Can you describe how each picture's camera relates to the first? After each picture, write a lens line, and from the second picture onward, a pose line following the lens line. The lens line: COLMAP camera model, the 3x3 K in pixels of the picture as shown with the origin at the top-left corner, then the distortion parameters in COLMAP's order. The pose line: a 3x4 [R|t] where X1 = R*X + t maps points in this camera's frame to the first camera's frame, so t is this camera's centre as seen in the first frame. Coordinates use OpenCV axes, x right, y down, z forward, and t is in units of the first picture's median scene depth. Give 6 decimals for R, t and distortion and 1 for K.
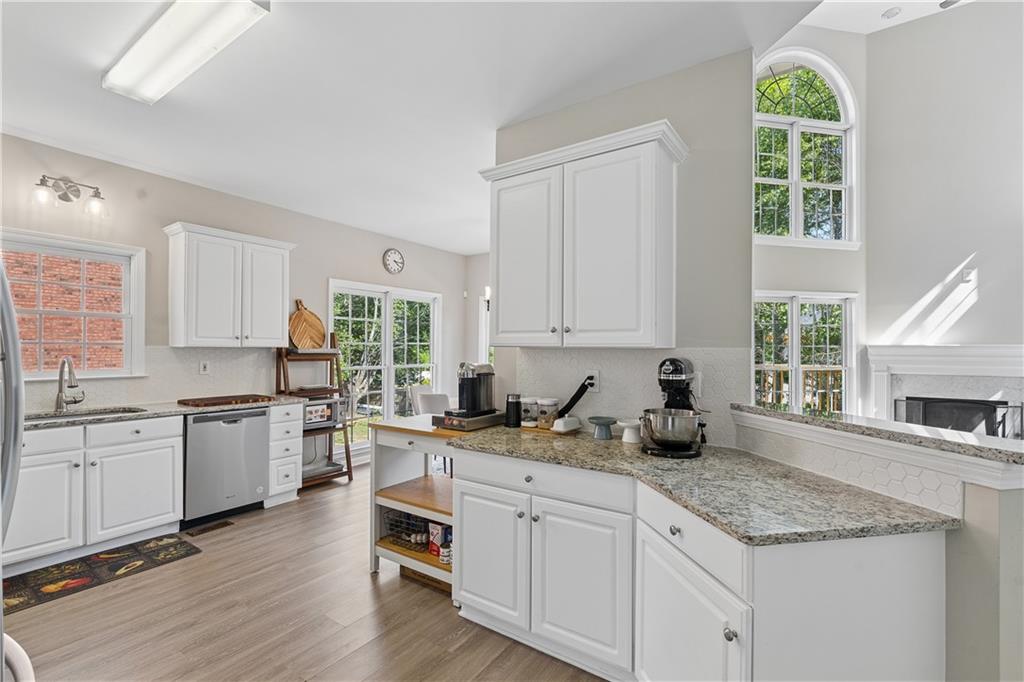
lens RADIAL K [[447.1, 0, 514.3], [0, 447.1, 345.6], [0, 0, 1]] dist [-0.007326, 0.001705]
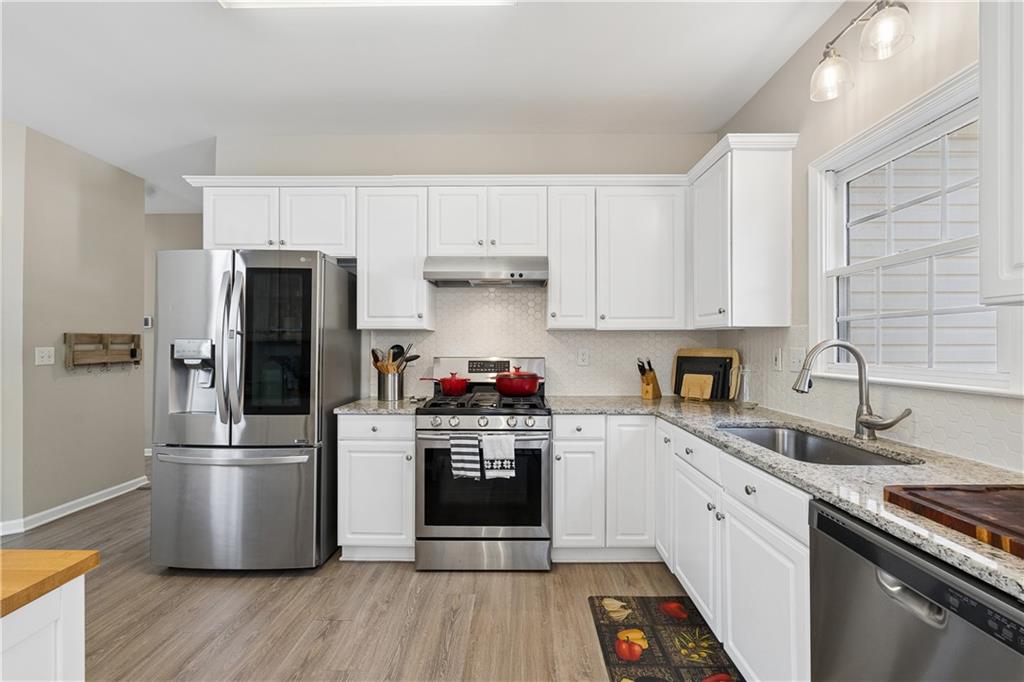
lens RADIAL K [[447.1, 0, 510.9], [0, 447.1, 342.8], [0, 0, 1]] dist [-0.007326, 0.001705]
pose [[-0.835409, -0.008029, -0.549570, -0.247633], [-0.000957, 0.999913, -0.013154, 0.026450], [0.549627, -0.010463, -0.835344, 0.878399]]
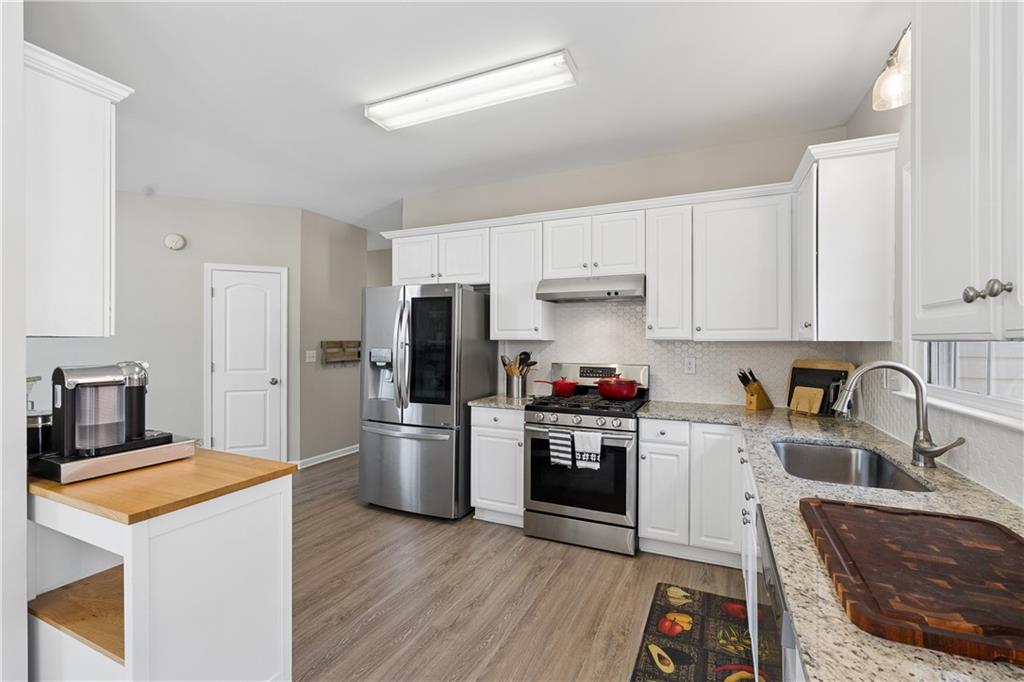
lens RADIAL K [[447.1, 0, 510.2], [0, 447.1, 340.7], [0, 0, 1]] dist [-0.007326, 0.001705]
pose [[-0.987032, -0.008302, -0.160306, -0.323821], [-0.006981, 0.999937, -0.008800, 0.006204], [0.160369, -0.007567, -0.987028, 1.036118]]
